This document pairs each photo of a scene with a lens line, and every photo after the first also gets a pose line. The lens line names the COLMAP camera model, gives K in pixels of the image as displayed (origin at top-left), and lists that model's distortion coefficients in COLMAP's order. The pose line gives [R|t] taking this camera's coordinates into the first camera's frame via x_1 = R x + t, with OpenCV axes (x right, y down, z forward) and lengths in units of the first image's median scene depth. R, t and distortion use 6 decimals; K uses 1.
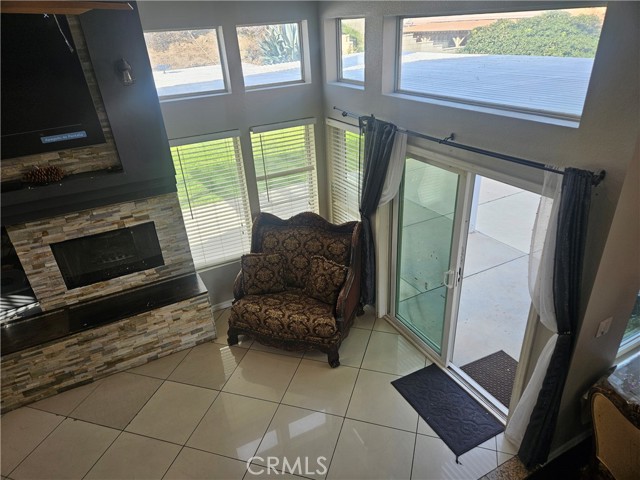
lens RADIAL K [[424.2, 0, 319.8], [0, 424.2, 251.9], [0, 0, 1]] dist [0.073786, -0.060207]
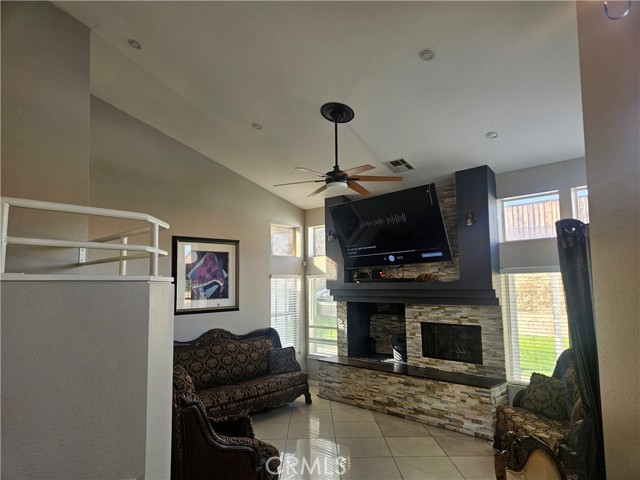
lens RADIAL K [[426.0, 0, 319.1], [0, 426.0, 247.3], [0, 0, 1]] dist [0.075109, -0.062223]
pose [[0.310048, -0.030284, -0.950238, 0.749141], [-0.449733, 0.875920, -0.174656, 0.177425], [0.837622, 0.481505, 0.257958, 0.119311]]
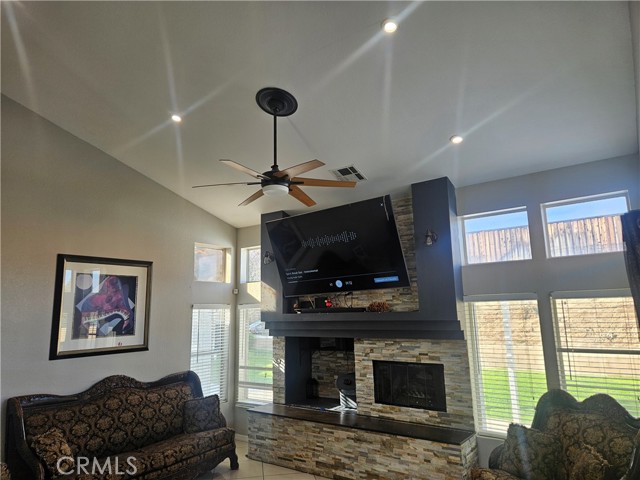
lens RADIAL K [[426.4, 0, 319.3], [0, 426.4, 241.3], [0, 0, 1]] dist [0.074328, -0.058728]
pose [[0.445226, -0.102939, -0.889481, 0.516502], [-0.424801, 0.850182, -0.311023, 0.146774], [0.788237, 0.516328, 0.334794, 0.202213]]
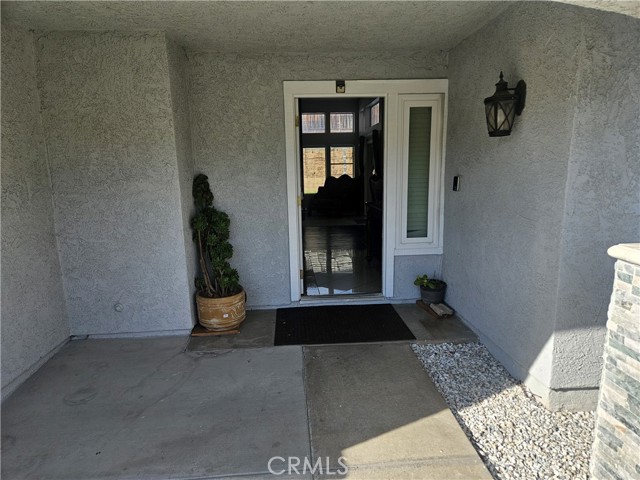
lens RADIAL K [[426.0, 0, 319.1], [0, 426.0, 247.3], [0, 0, 1]] dist [0.075109, -0.062223]
pose [[0.919406, 0.105613, -0.378864, 0.989023], [-0.212415, 0.944043, -0.252316, 1.174003], [0.331016, 0.312457, 0.890393, -1.474472]]
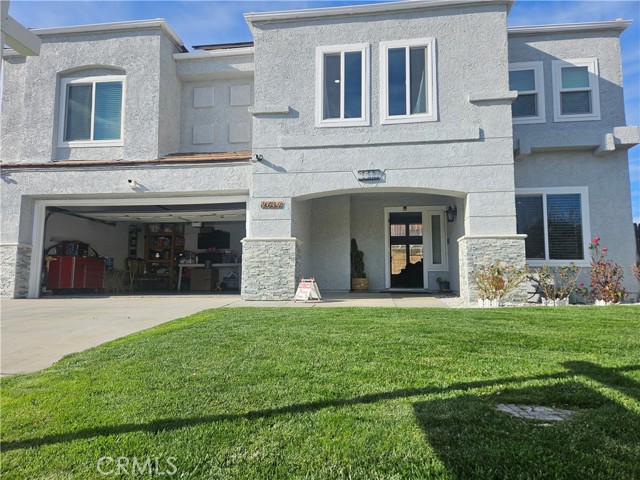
lens RADIAL K [[427.6, 0, 322.1], [0, 427.6, 248.3], [0, 0, 1]] dist [0.080023, -0.065523]
pose [[0.823192, 0.003412, -0.567753, 1.779283], [-0.308017, 0.842718, -0.441534, 2.199947], [0.476949, 0.538345, 0.694769, -2.771617]]
